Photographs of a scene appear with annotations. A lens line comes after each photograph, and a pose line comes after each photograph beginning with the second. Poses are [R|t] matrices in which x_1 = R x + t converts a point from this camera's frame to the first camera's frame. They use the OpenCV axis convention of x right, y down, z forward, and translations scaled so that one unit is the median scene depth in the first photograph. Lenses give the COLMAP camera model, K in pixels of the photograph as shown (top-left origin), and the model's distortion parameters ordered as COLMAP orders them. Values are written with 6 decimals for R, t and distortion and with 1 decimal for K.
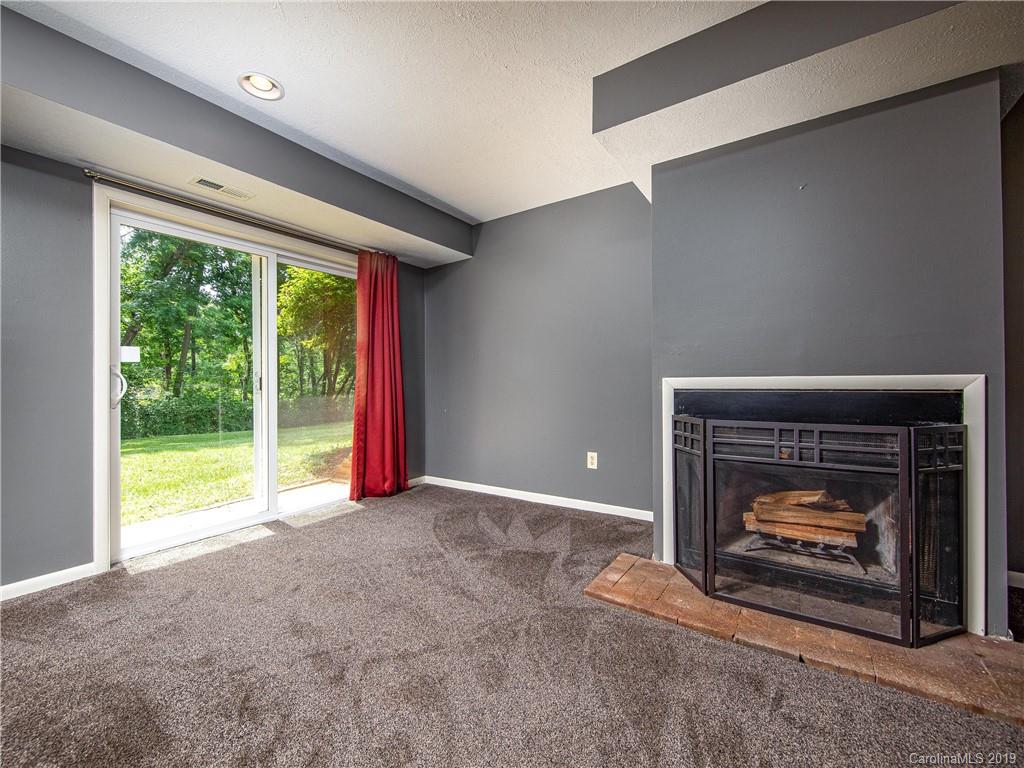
lens RADIAL K [[426.0, 0, 512.0], [0, 426.0, 384.0], [0, 0, 1]] dist [0.000254, 0.000002]
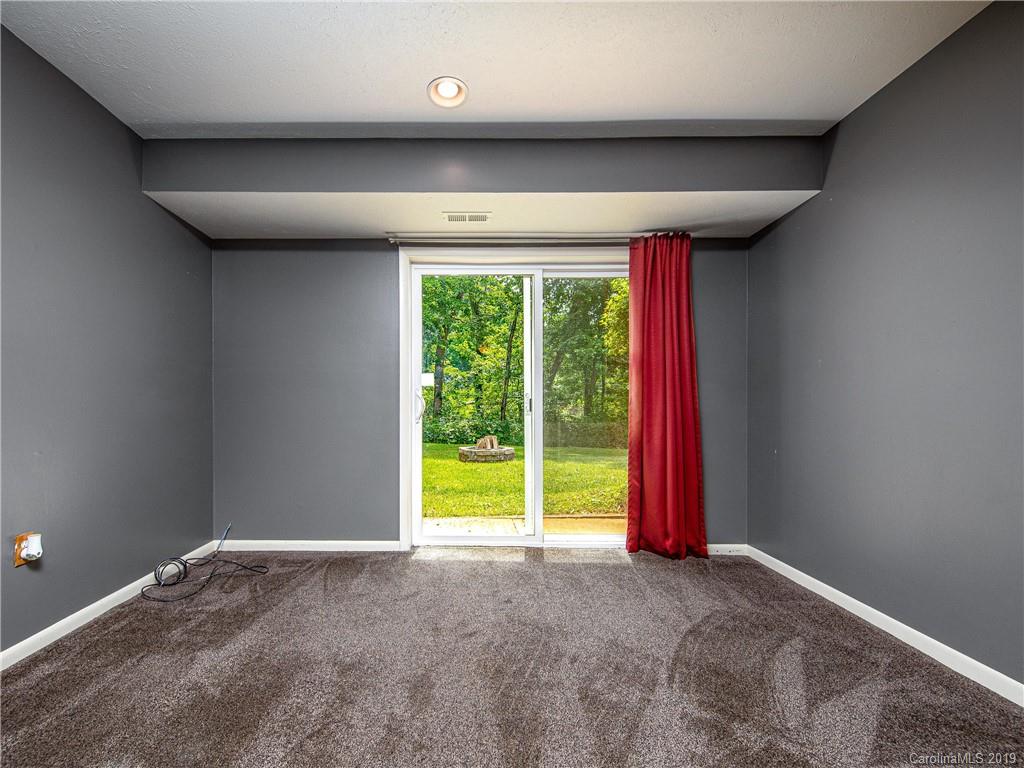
lens RADIAL K [[422.5, 0, 511.7], [0, 422.5, 403.6], [0, 0, 1]] dist [0.018597, -0.012513]
pose [[0.548210, 0.010578, -0.836274, 0.195957], [-0.014596, 0.999889, 0.003079, -0.006013], [0.836213, 0.010518, 0.548304, 0.402360]]
